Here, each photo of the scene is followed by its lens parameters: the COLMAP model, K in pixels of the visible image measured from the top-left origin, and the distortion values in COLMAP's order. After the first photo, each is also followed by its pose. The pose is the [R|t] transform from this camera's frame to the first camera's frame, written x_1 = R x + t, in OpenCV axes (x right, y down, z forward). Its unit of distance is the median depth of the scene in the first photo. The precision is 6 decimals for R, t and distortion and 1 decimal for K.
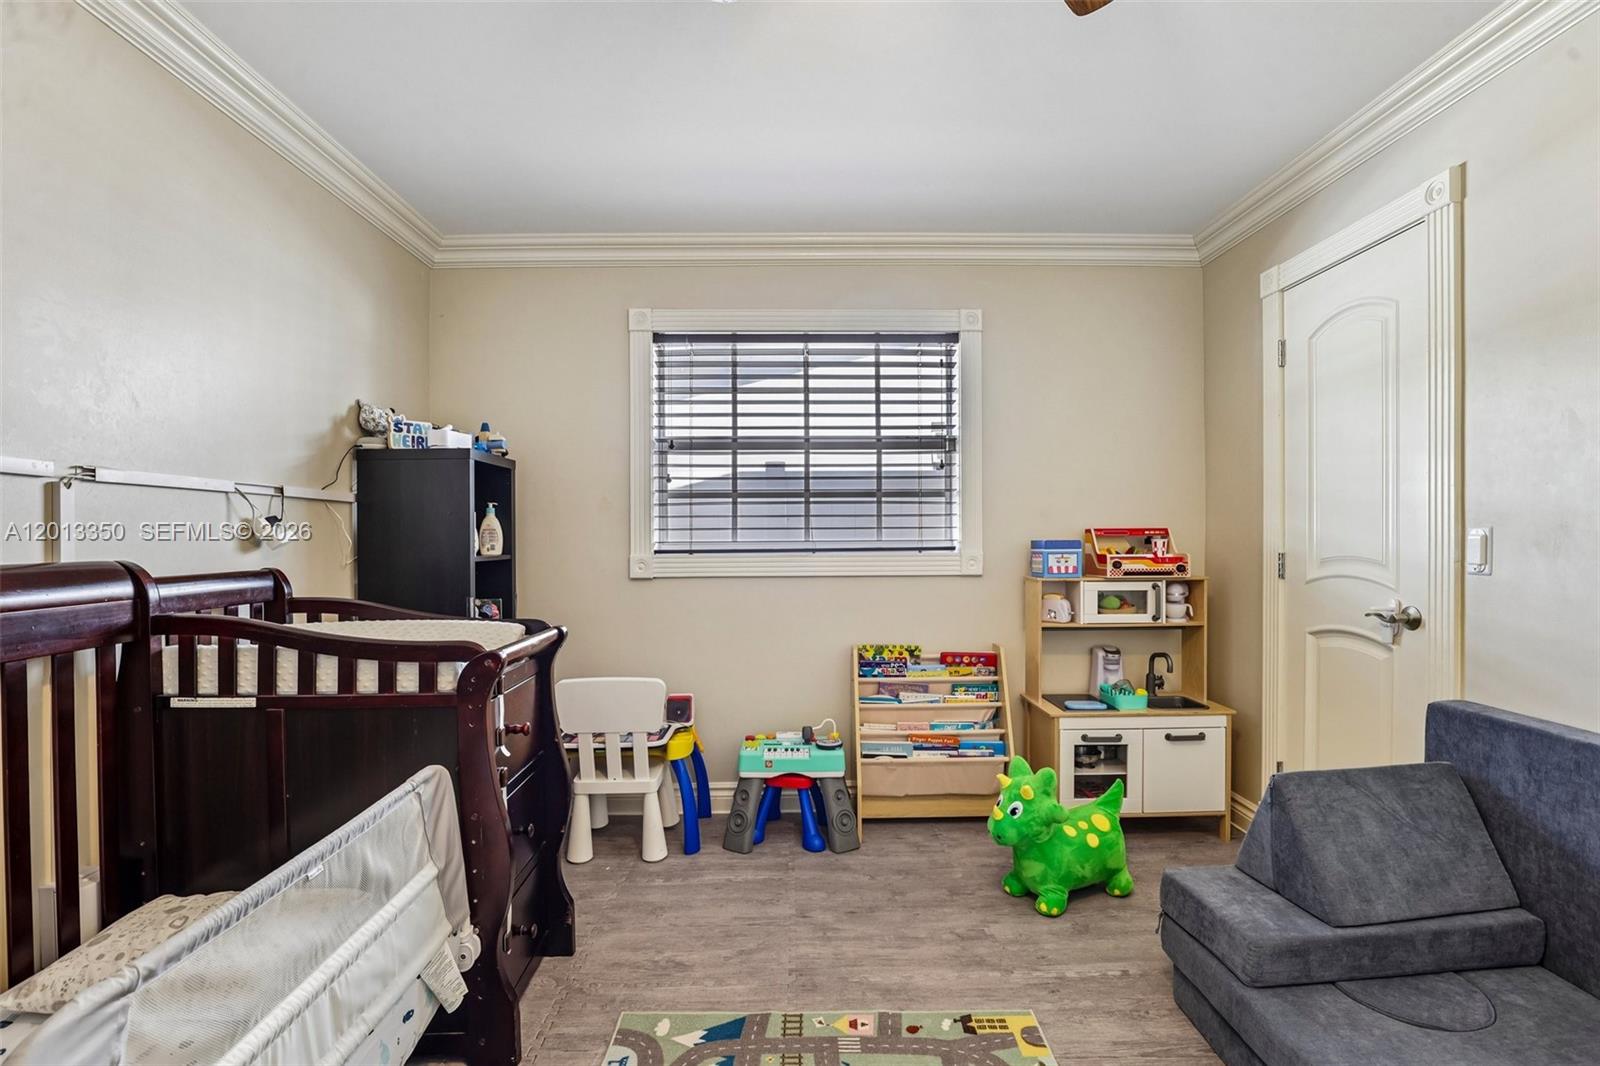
lens RADIAL K [[731.2, 0, 813.4], [0, 731.2, 537.7], [0, 0, 1]] dist [-0.034939, 0.004712]
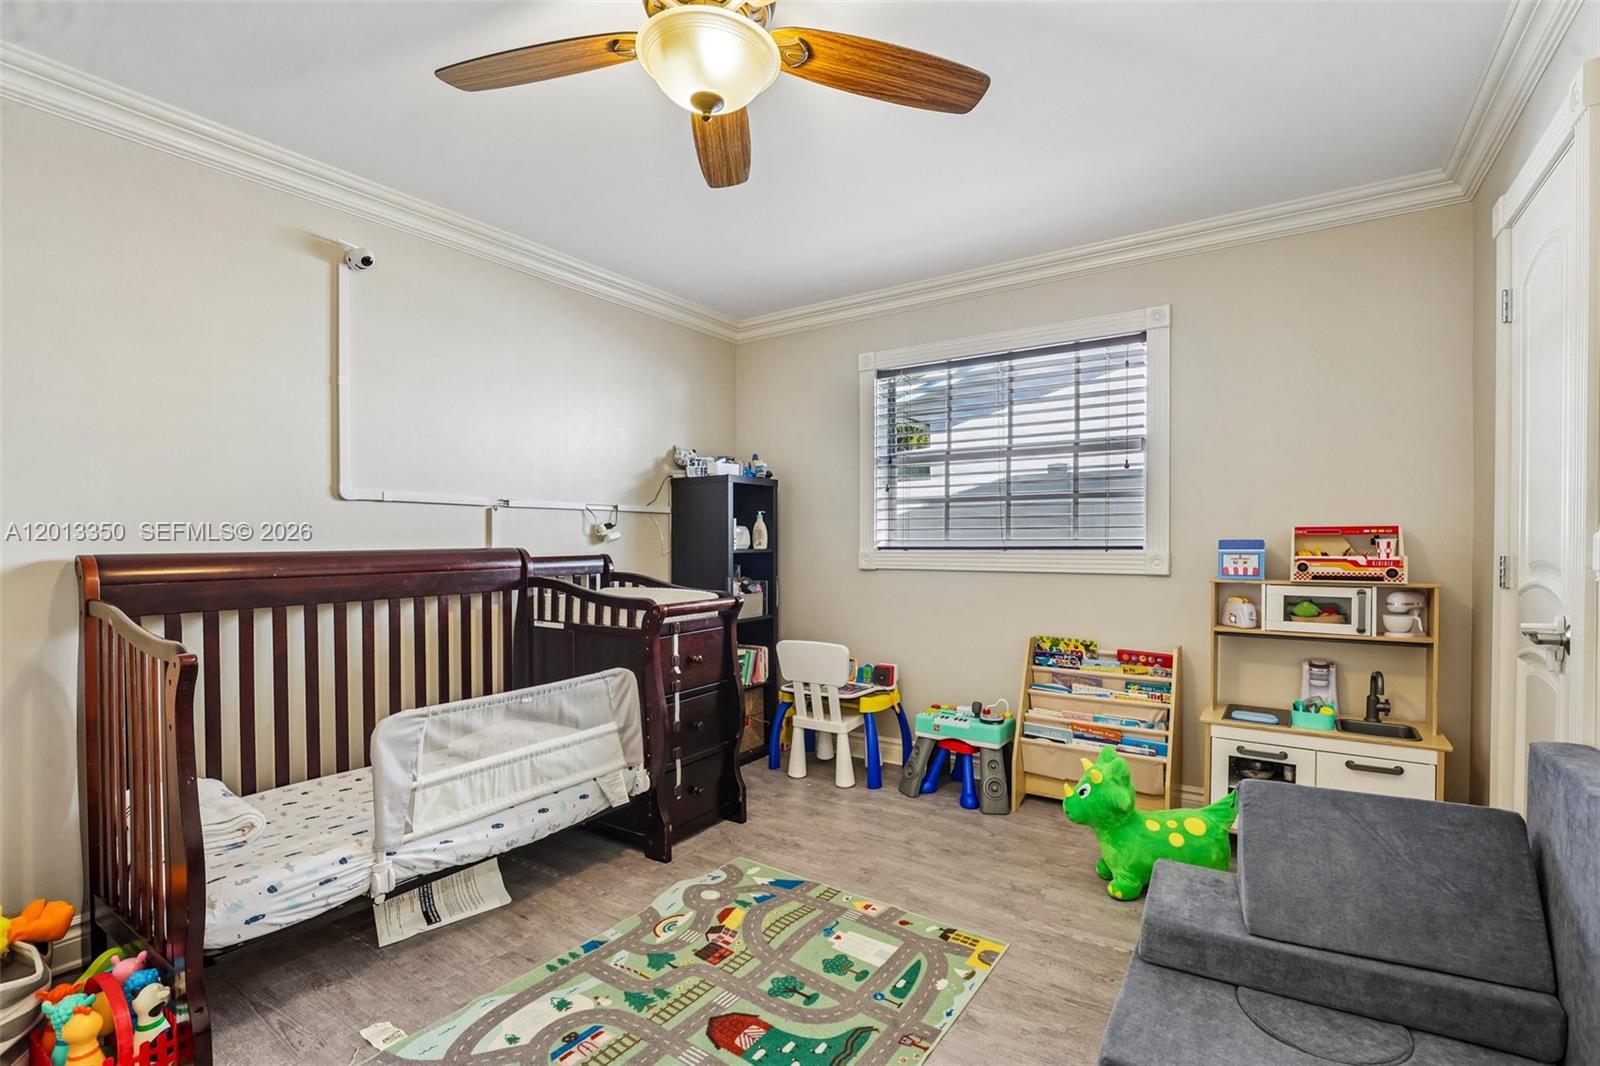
lens RADIAL K [[731.2, 0, 809.7], [0, 731.2, 542.4], [0, 0, 1]] dist [-0.034939, 0.004712]
pose [[0.815378, 0.004996, -0.578908, 0.468696], [-0.002081, 0.999982, 0.005698, 0.002897], [0.578925, -0.003441, 0.815373, -0.086935]]
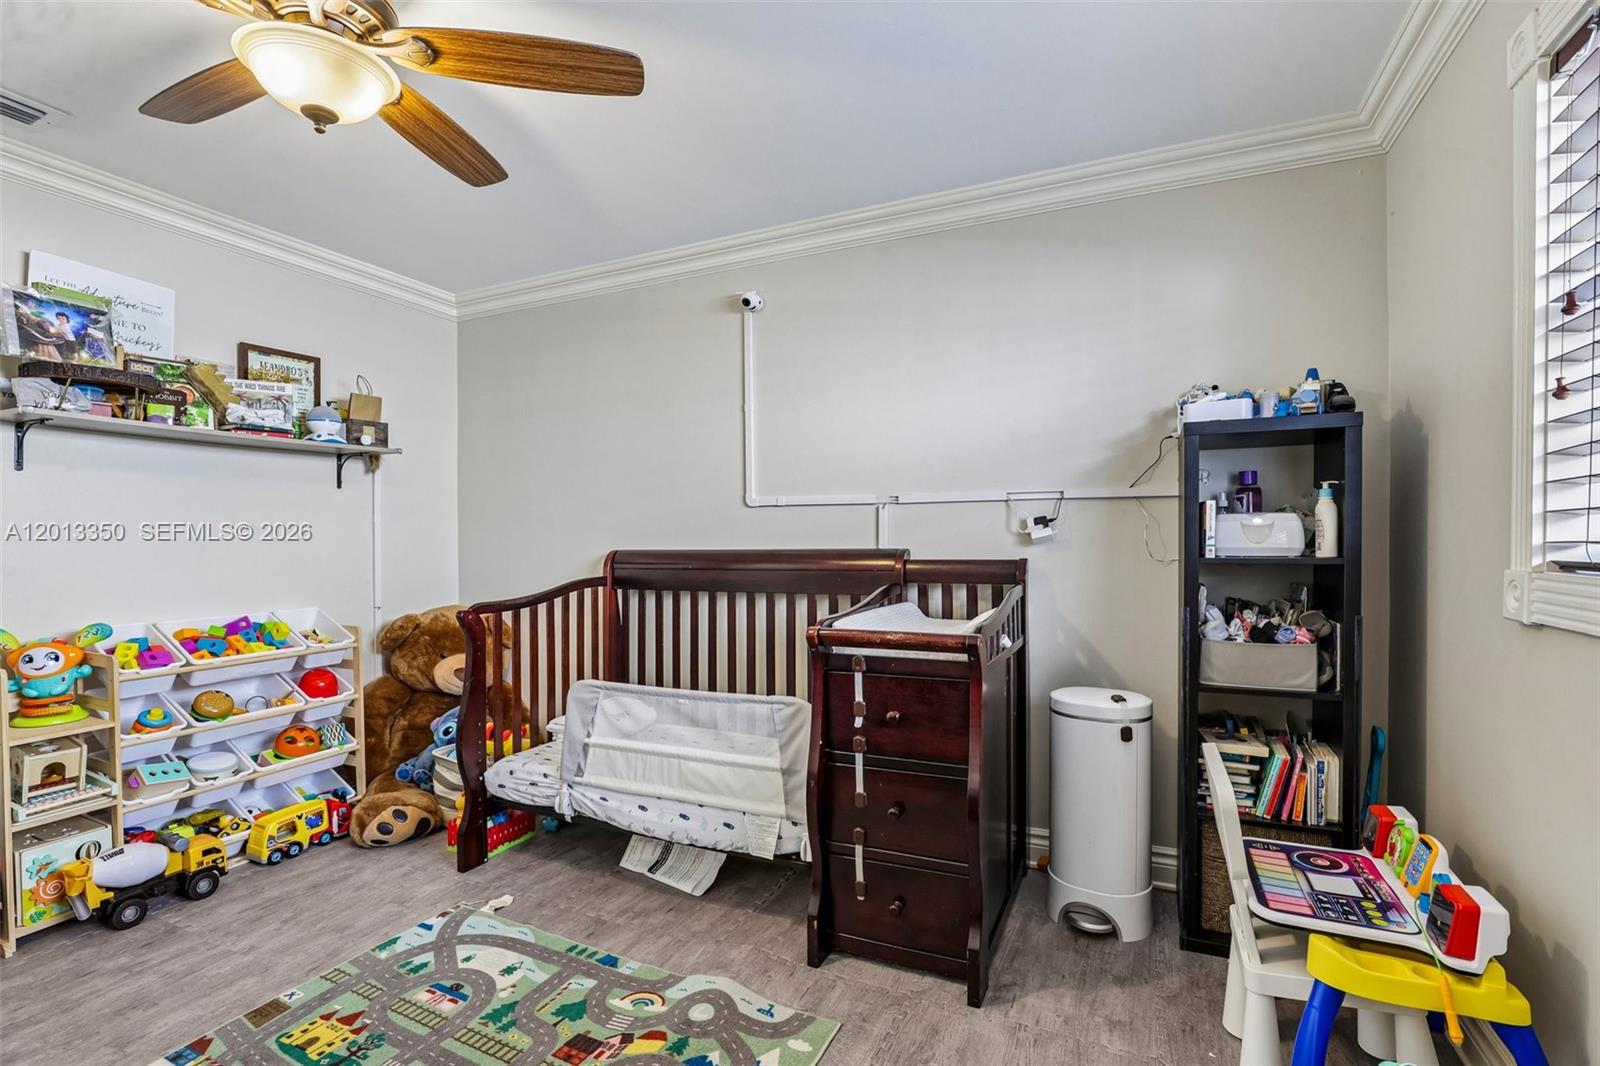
lens RADIAL K [[731.2, 0, 803.6], [0, 731.2, 538.6], [0, 0, 1]] dist [-0.034939, 0.004712]
pose [[-0.449501, 0.008465, -0.893240, 0.410055], [0.008406, 0.999951, 0.005246, -0.002049], [0.893241, -0.005151, -0.449550, 0.917226]]
